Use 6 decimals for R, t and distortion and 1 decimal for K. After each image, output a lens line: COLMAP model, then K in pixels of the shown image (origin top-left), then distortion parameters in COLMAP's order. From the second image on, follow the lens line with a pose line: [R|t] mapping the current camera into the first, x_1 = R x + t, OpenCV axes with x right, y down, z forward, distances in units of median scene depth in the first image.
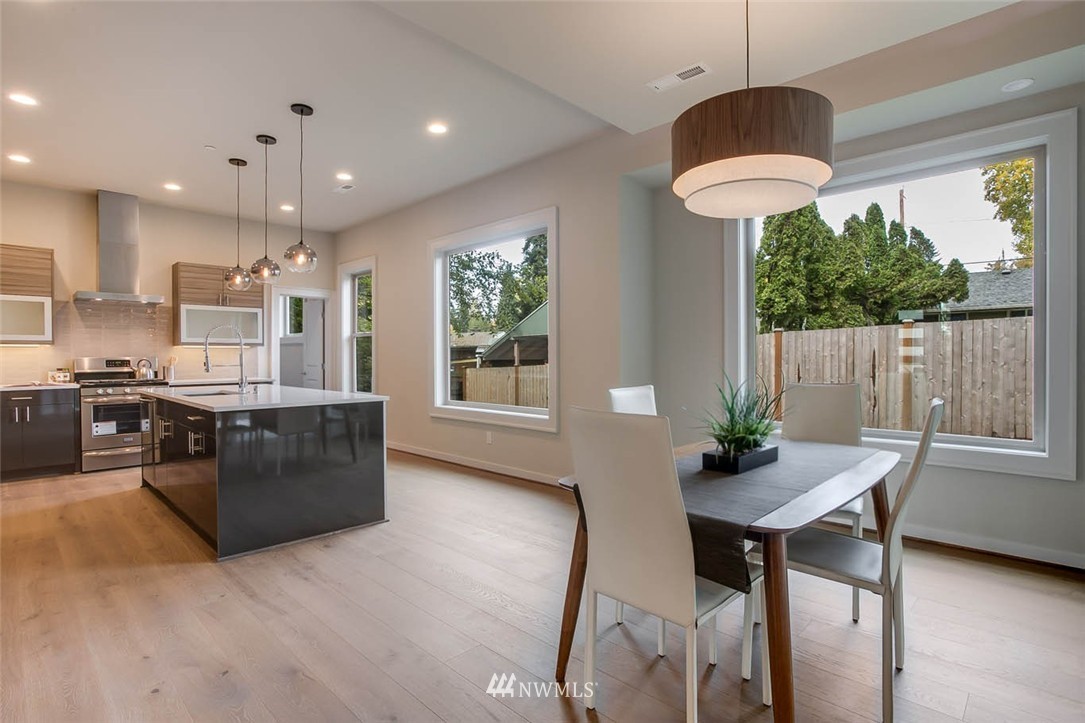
lens RADIAL K [[534.2, 0, 548.8], [0, 534.2, 359.1], [0, 0, 1]] dist [-0.051606, 0.024227]
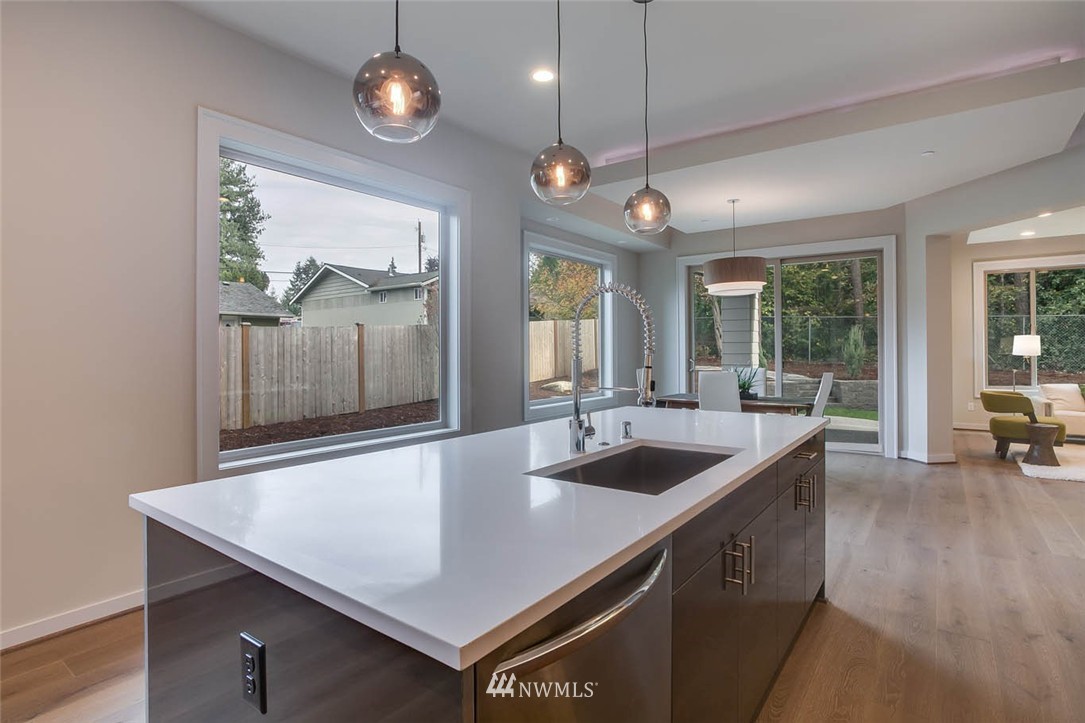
lens RADIAL K [[548.3, 0, 545.3], [0, 548.3, 347.4], [0, 0, 1]] dist [-0.054313, 0.024102]
pose [[-0.126090, 0.009941, 0.991969, -0.756690], [0.012331, 0.999888, -0.008453, -0.011366], [-0.991942, 0.011166, -0.126198, 0.817627]]
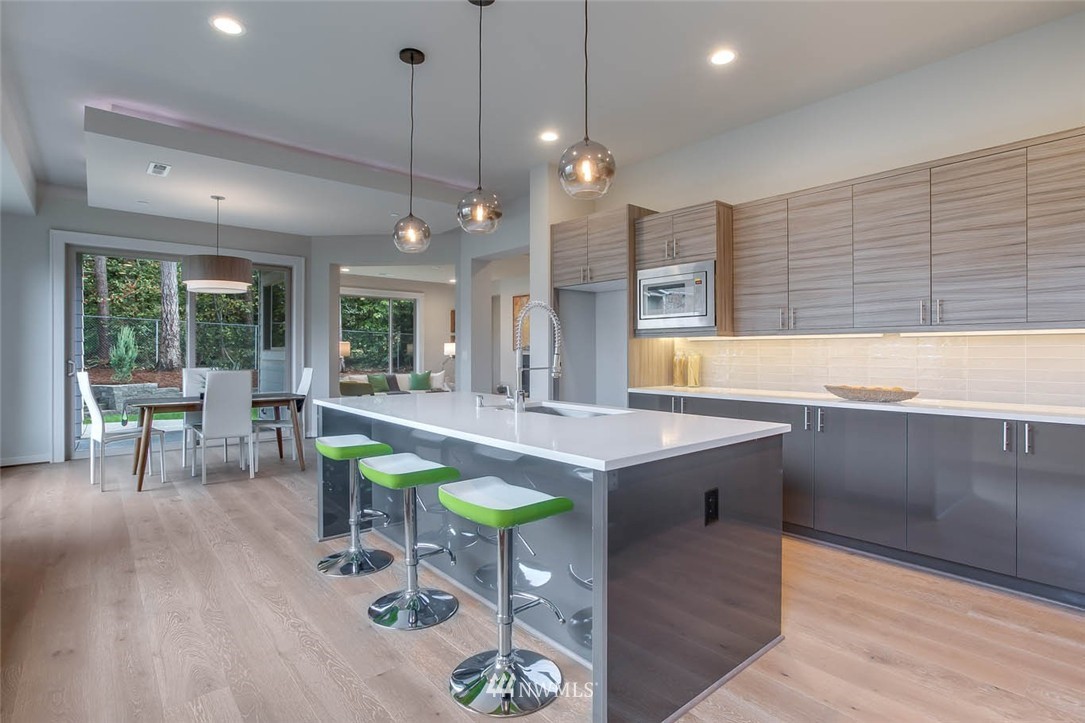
lens RADIAL K [[534.2, 0, 548.8], [0, 534.2, 359.1], [0, 0, 1]] dist [-0.051606, 0.024227]
pose [[-0.995641, 0.002261, 0.093244, -0.513184], [0.003941, 0.999833, 0.017844, -0.006959], [-0.093188, 0.018134, -0.995483, 1.215694]]
